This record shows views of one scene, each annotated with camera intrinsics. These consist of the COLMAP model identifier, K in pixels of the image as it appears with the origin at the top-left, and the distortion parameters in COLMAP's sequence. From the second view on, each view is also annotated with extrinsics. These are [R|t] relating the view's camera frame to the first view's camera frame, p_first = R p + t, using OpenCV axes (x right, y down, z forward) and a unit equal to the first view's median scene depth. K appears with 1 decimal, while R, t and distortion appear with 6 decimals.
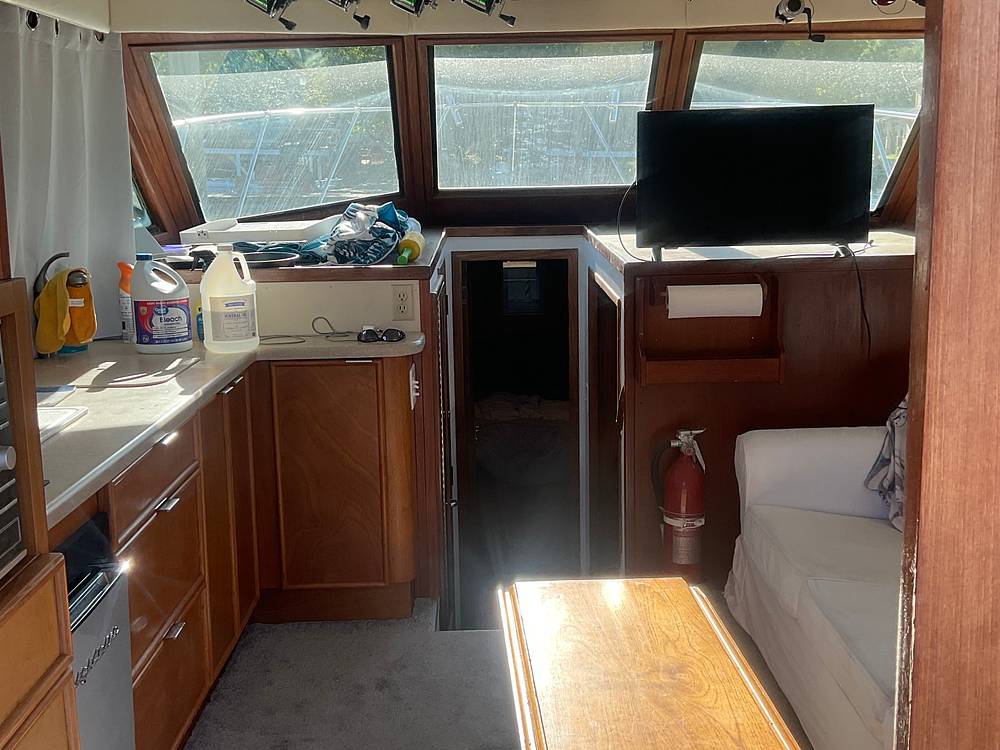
lens RADIAL K [[1083.4, 0, 499.9], [0, 1083.4, 374.1], [0, 0, 1]] dist [0.025547, 0.000000]
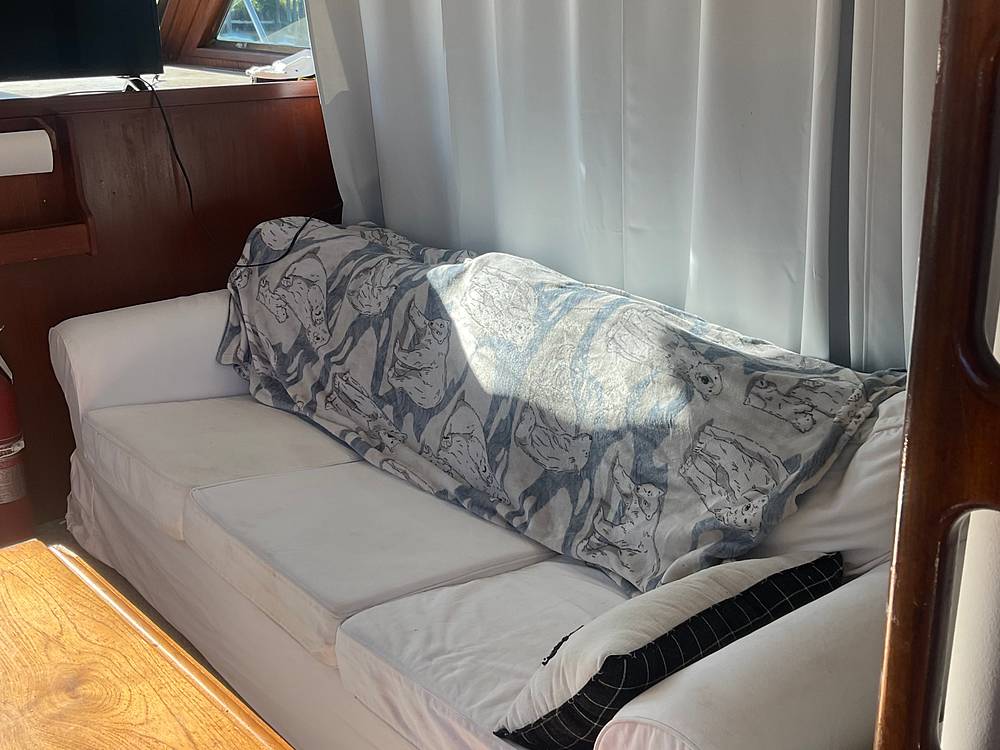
lens RADIAL K [[1083.4, 0, 500.7], [0, 1083.4, 371.9], [0, 0, 1]] dist [0.025547, 0.000000]
pose [[0.777920, -0.192922, 0.598015, -0.004056], [0.115089, 0.979348, 0.166229, -0.006078], [-0.617734, -0.060488, 0.784057, 0.189567]]
